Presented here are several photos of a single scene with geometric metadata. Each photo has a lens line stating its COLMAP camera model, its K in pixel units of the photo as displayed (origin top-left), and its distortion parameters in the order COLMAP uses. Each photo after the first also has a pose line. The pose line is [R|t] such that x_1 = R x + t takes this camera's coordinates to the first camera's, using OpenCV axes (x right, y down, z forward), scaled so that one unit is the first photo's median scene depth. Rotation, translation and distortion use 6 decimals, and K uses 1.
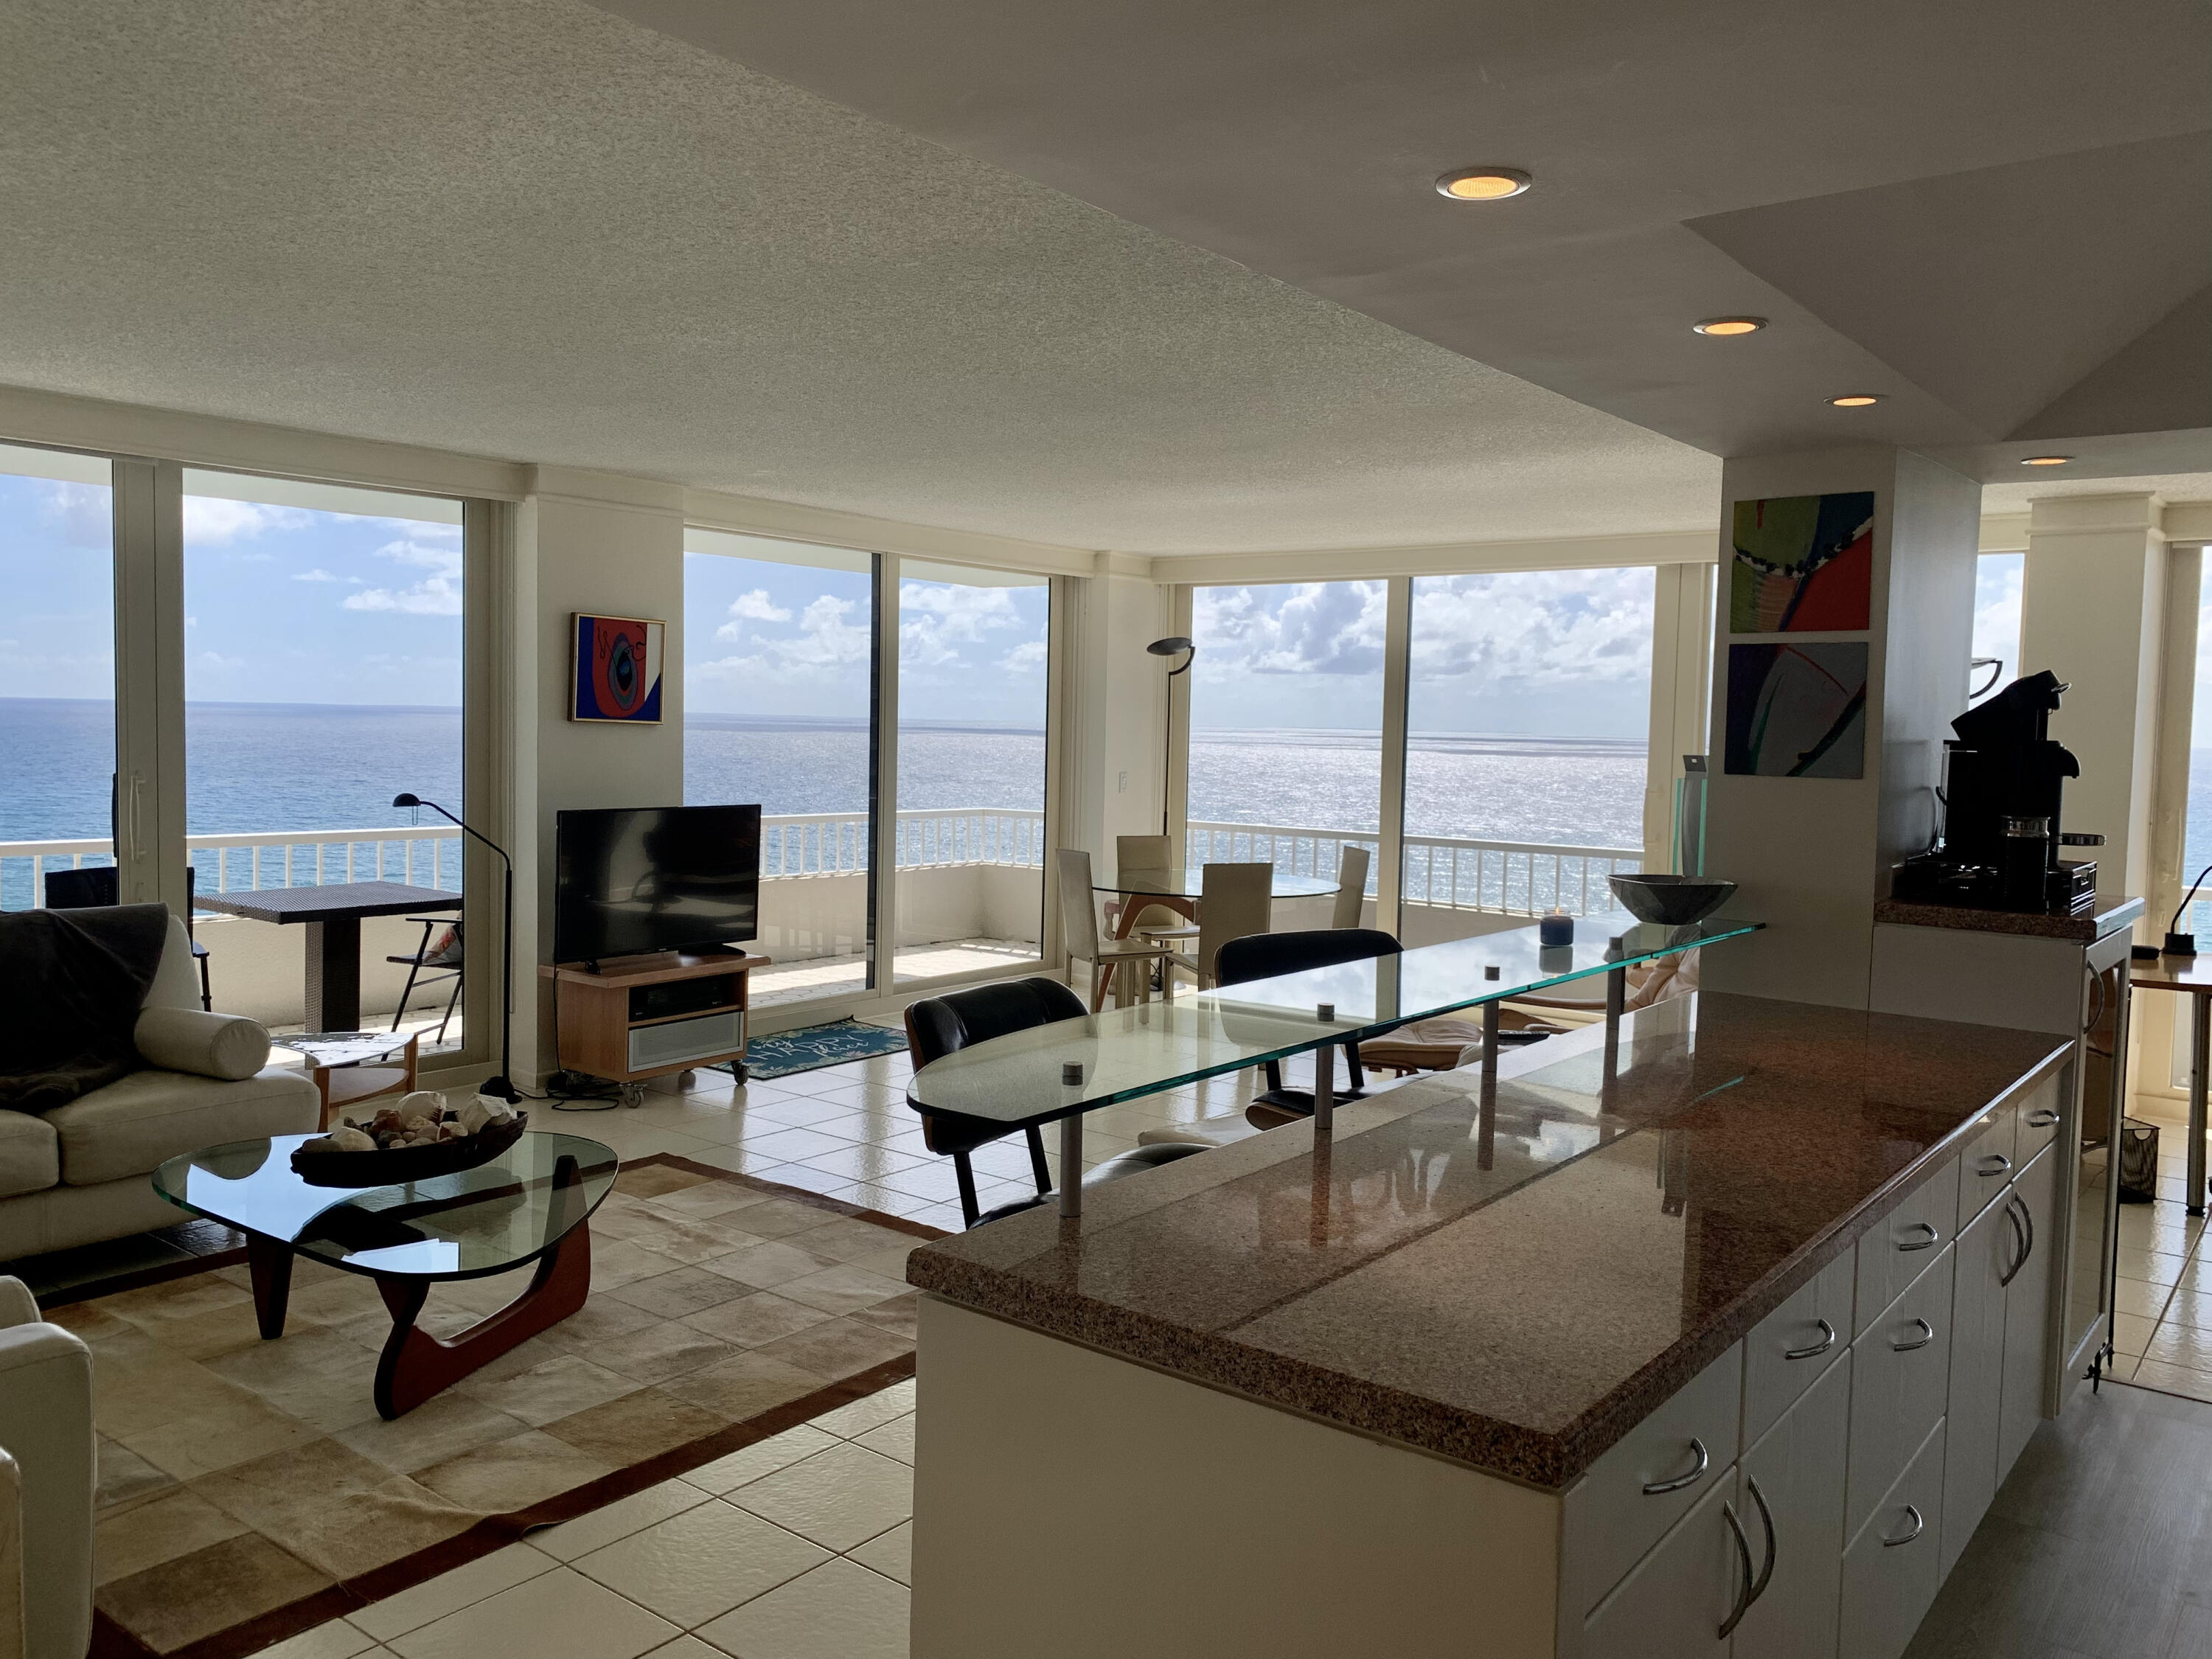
lens RADIAL K [[1688.3, 0, 1111.6], [0, 1688.3, 832.6], [0, 0, 1]] dist [0.015213, -0.020026]
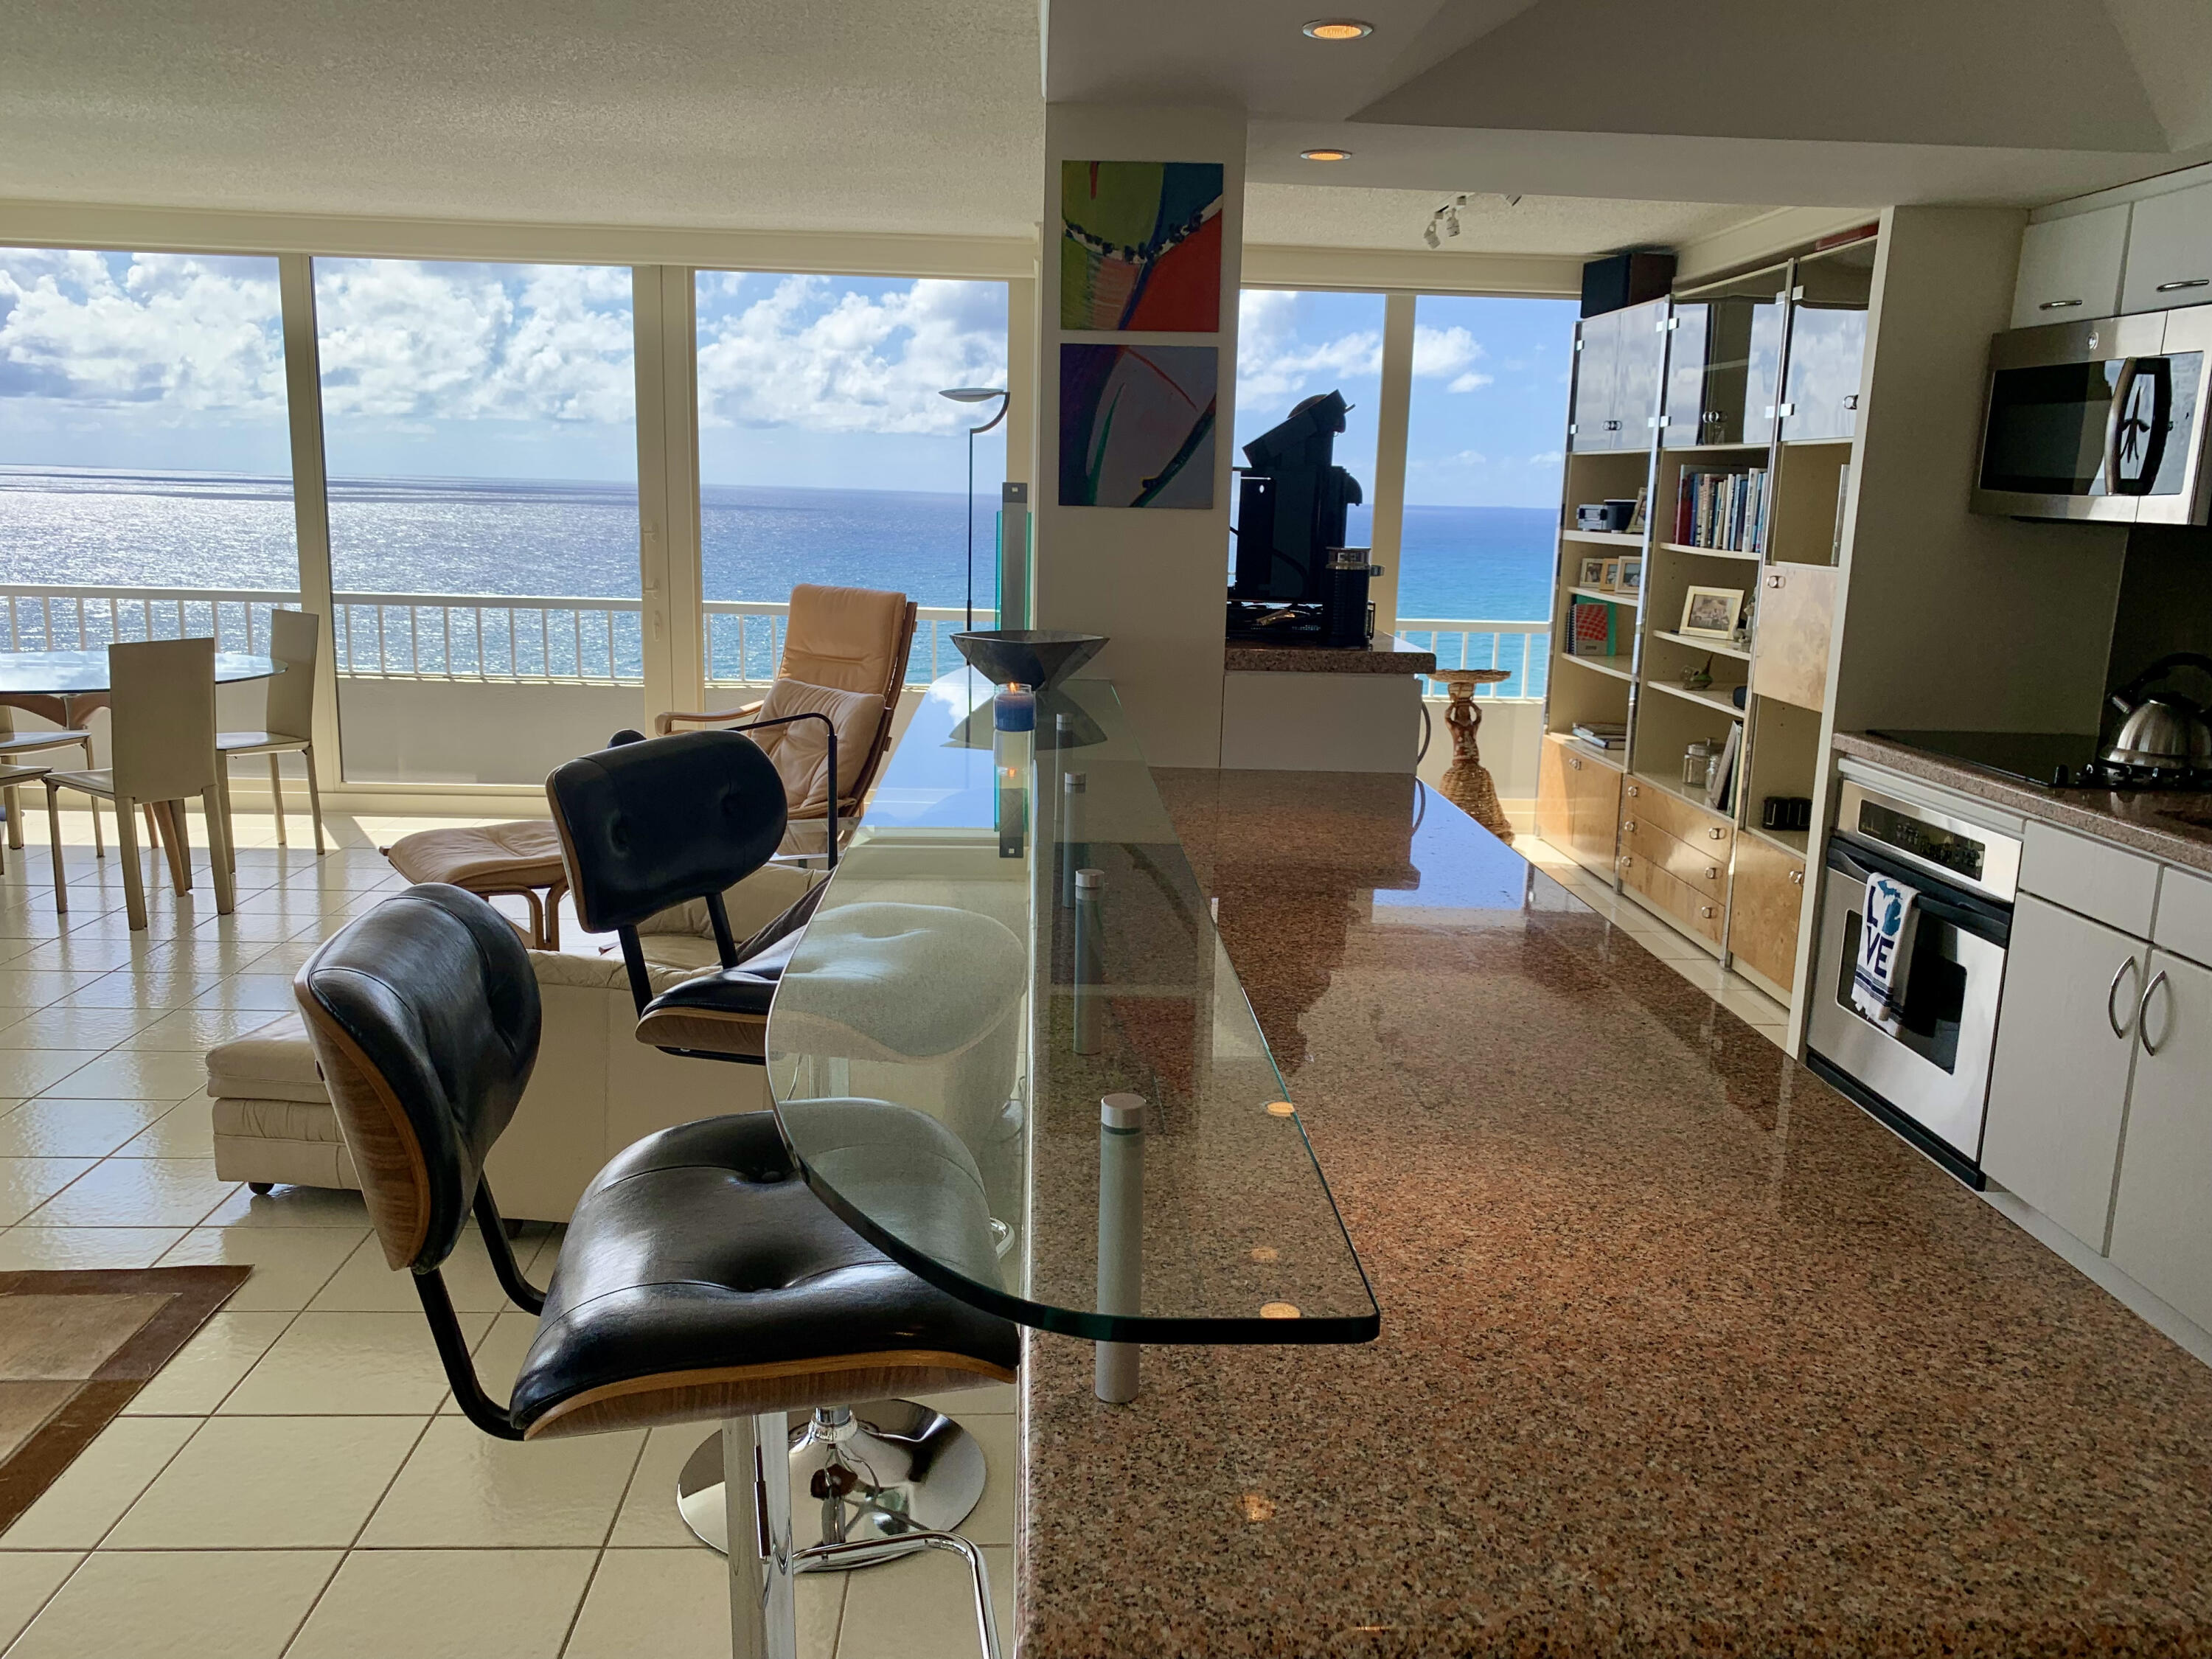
lens RADIAL K [[1688.3, 0, 1111.6], [0, 1688.3, 832.6], [0, 0, 1]] dist [0.015213, -0.020026]
pose [[0.751974, -0.133414, 0.645551, -0.178946], [0.035499, 0.986080, 0.162439, -0.009815], [-0.658236, -0.099234, 0.746242, 0.353646]]
